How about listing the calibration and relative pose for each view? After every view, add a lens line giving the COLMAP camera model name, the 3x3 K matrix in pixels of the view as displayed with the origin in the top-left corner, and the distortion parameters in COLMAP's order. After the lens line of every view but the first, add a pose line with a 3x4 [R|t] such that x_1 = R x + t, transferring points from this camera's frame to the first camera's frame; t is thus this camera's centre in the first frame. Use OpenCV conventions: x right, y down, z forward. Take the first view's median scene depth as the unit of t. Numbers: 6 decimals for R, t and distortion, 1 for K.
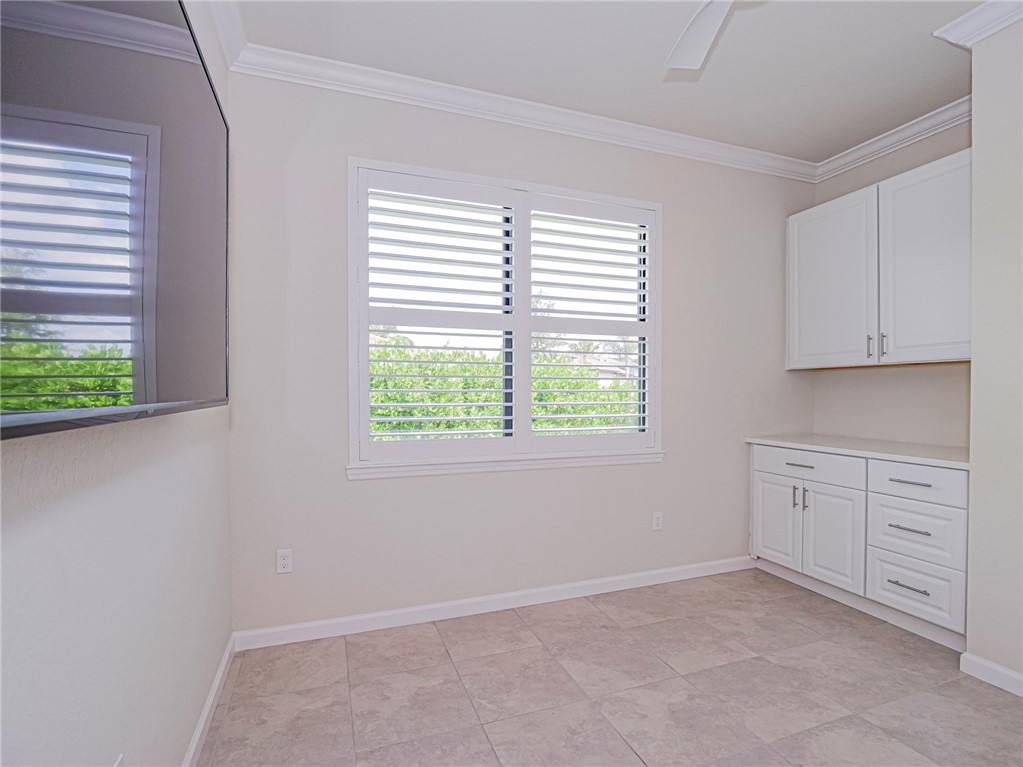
lens RADIAL K [[502.2, 0, 515.1], [0, 502.2, 389.3], [0, 0, 1]] dist [-0.010184, -0.001983]
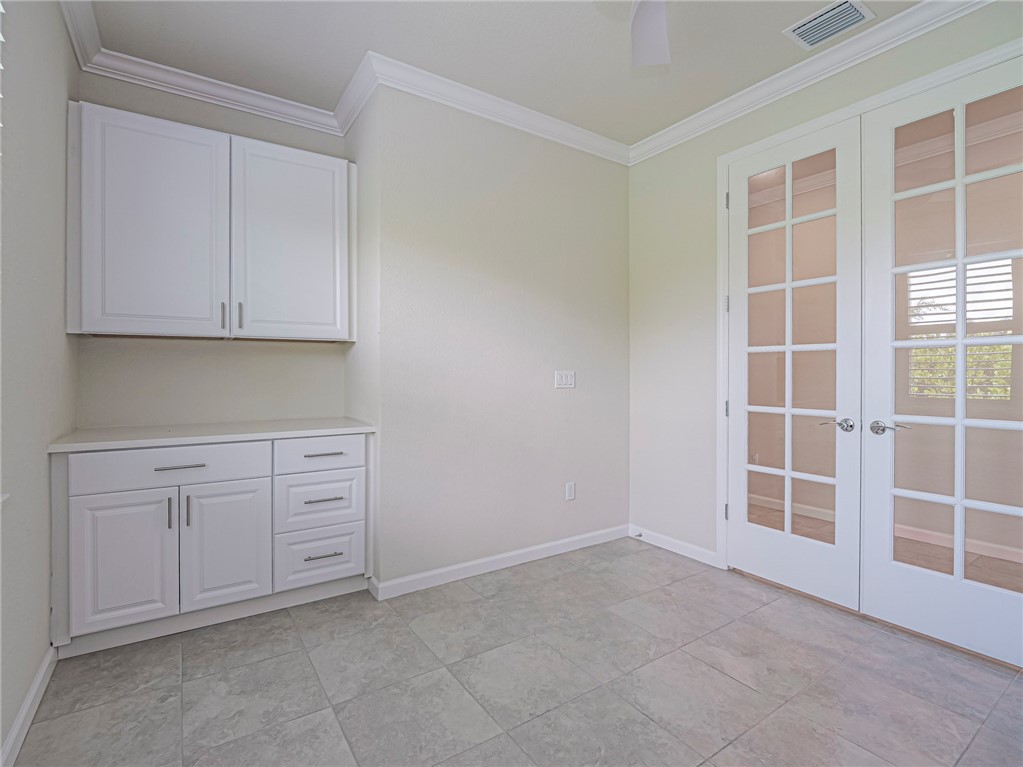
lens RADIAL K [[502.2, 0, 513.0], [0, 502.2, 365.1], [0, 0, 1]] dist [-0.010184, -0.001983]
pose [[-0.229615, 0.007570, 0.973252, -0.359251], [-0.004480, 0.999951, -0.008834, 0.009066], [-0.973271, -0.006388, -0.229570, 0.980452]]
